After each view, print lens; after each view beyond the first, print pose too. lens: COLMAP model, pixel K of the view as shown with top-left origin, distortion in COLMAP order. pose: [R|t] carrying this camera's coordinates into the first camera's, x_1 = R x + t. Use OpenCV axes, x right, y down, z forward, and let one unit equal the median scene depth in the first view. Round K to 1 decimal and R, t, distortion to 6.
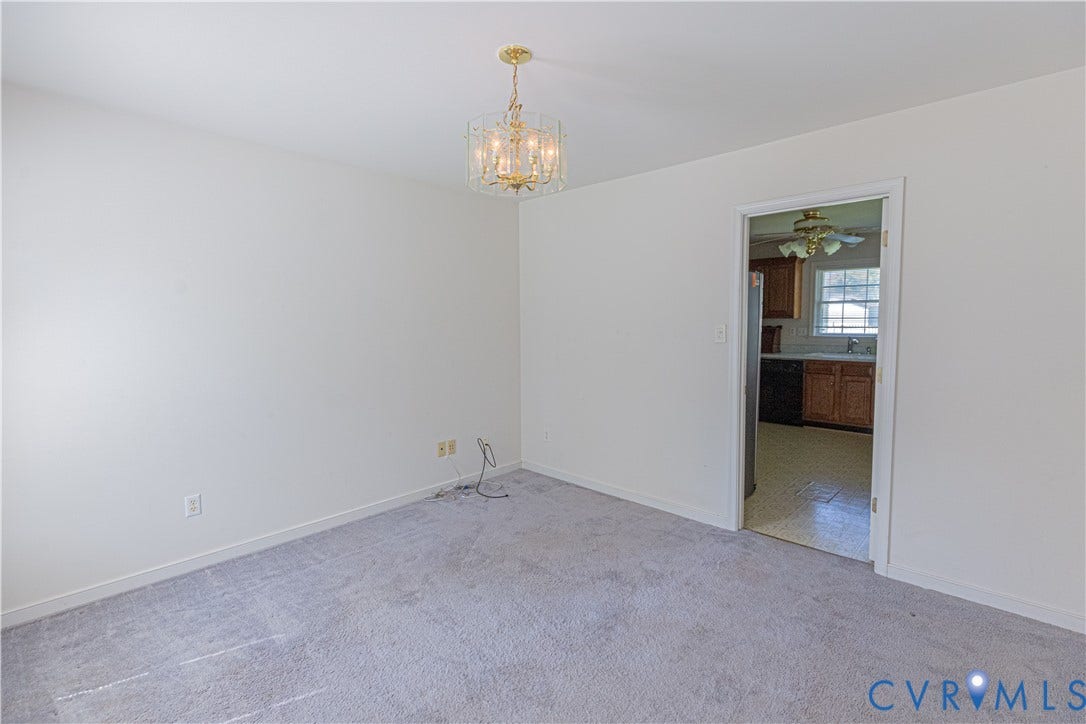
lens RADIAL K [[498.4, 0, 544.4], [0, 498.4, 355.3], [0, 0, 1]] dist [0.001846, 0.000447]
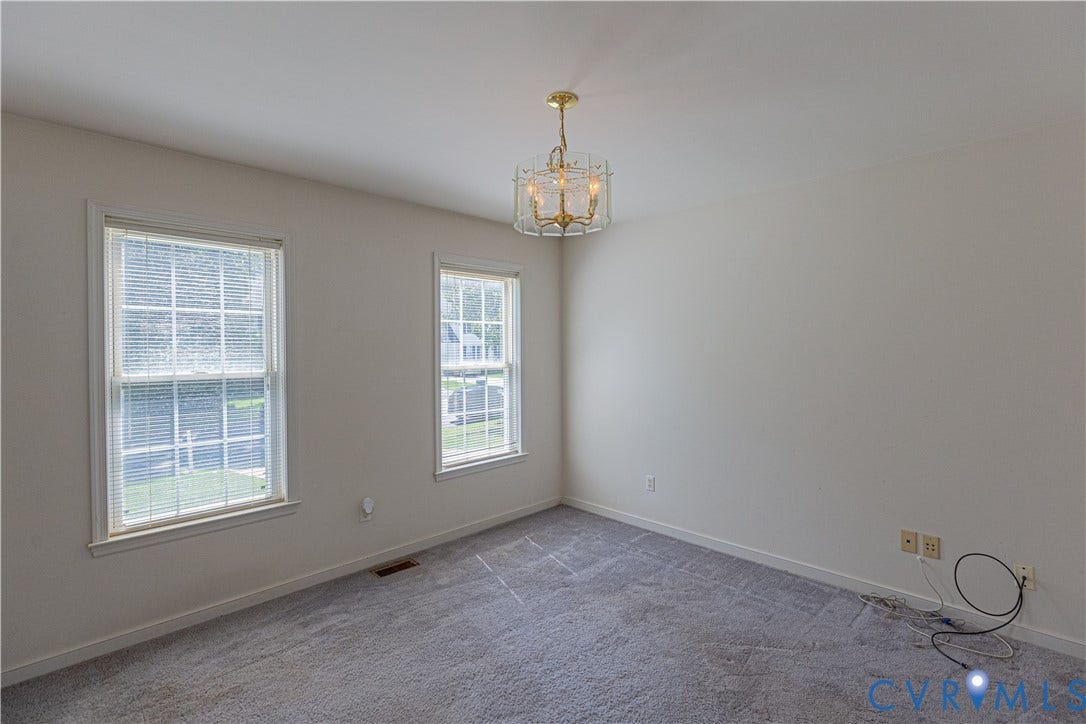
lens RADIAL K [[498.4, 0, 544.4], [0, 498.4, 355.3], [0, 0, 1]] dist [0.001846, 0.000447]
pose [[-0.043438, 0.018818, -0.998879, 0.658000], [-0.064226, 0.997702, 0.021588, -0.063967], [0.996990, 0.065092, -0.042130, 0.698559]]
